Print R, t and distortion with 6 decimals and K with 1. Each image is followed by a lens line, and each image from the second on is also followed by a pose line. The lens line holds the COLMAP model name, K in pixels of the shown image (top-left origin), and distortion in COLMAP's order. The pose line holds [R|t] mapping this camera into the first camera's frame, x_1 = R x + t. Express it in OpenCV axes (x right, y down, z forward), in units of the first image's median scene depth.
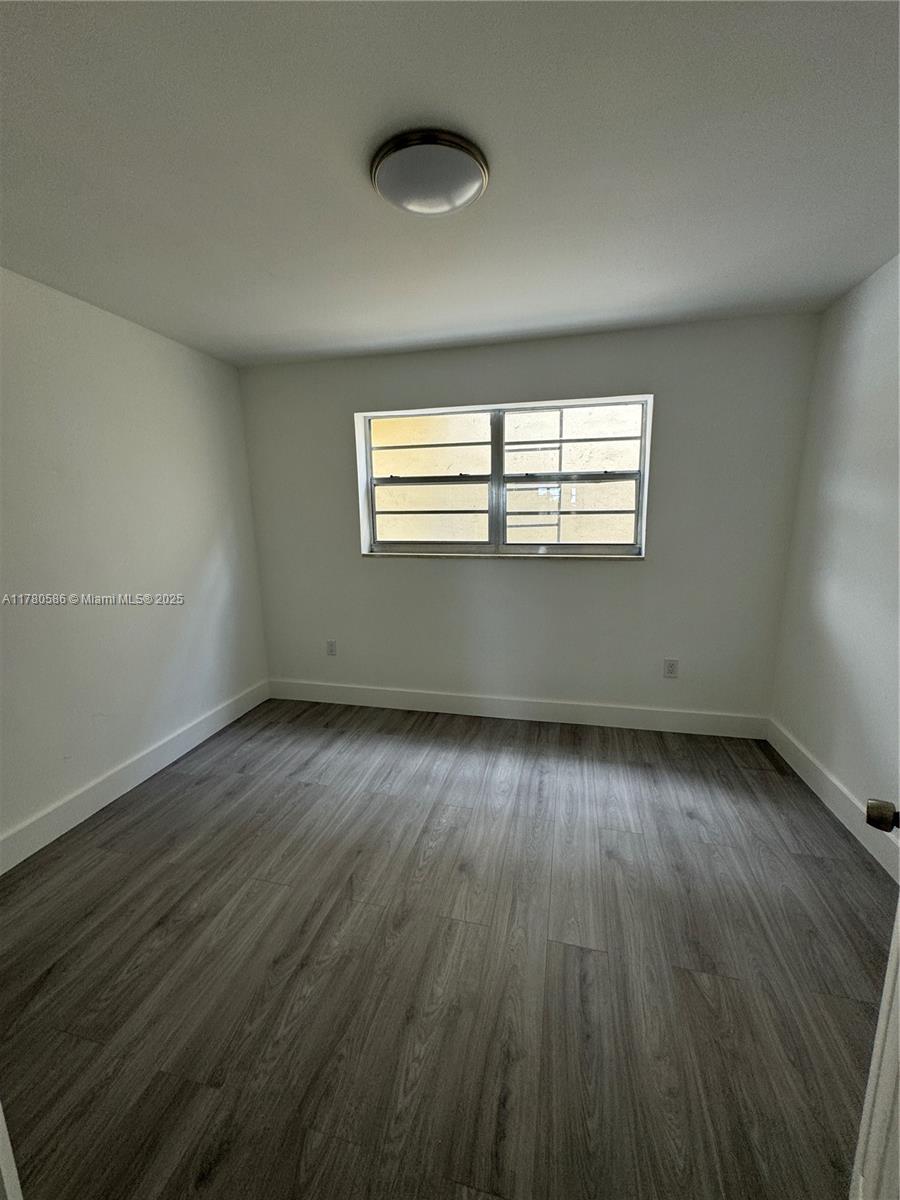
lens RADIAL K [[475.8, 0, 452.5], [0, 475.8, 595.9], [0, 0, 1]] dist [0.001286, 0.000644]
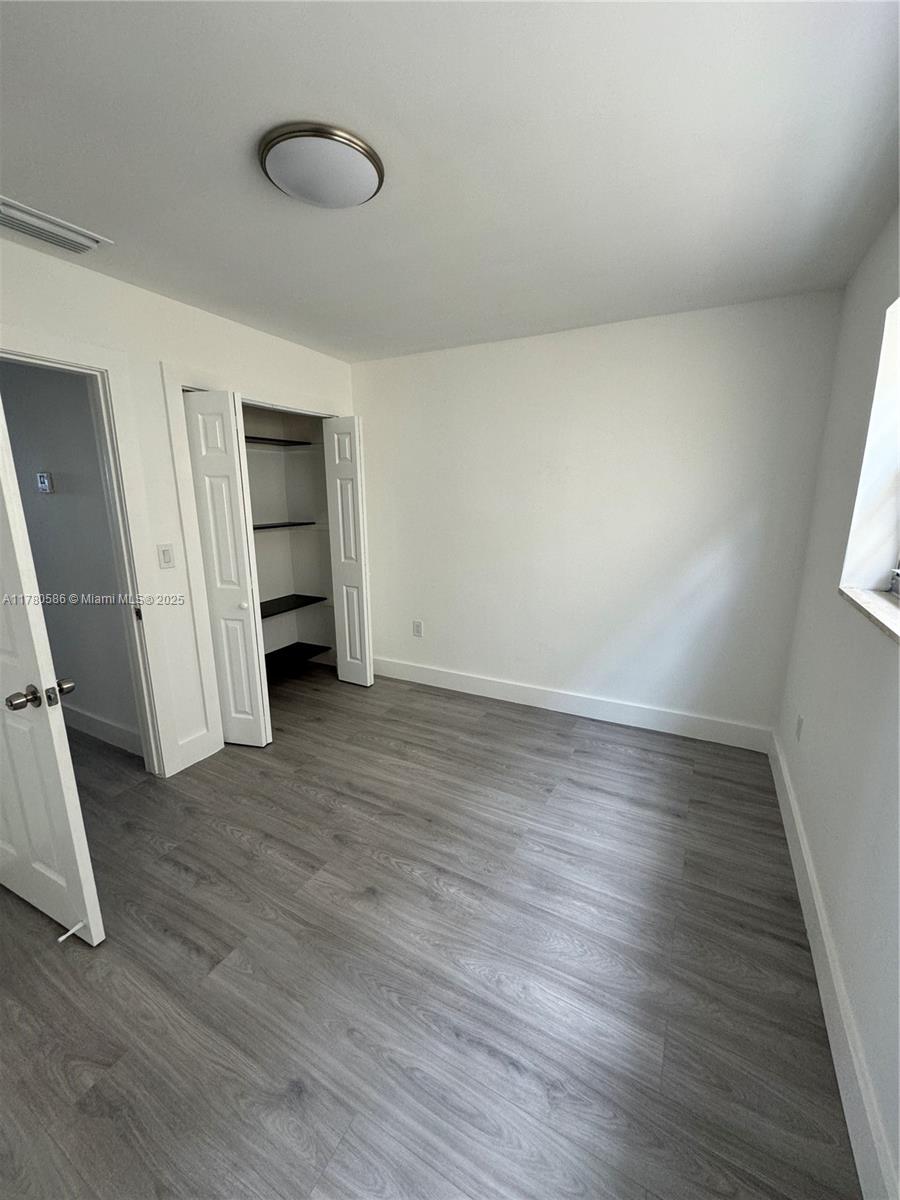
lens RADIAL K [[475.8, 0, 450.7], [0, 475.8, 600.4], [0, 0, 1]] dist [0.001286, 0.000644]
pose [[-0.252578, 0.232267, -0.939285, 0.618243], [-0.163746, 0.946497, 0.278083, -0.221579], [0.953620, 0.224042, -0.201032, 1.018807]]
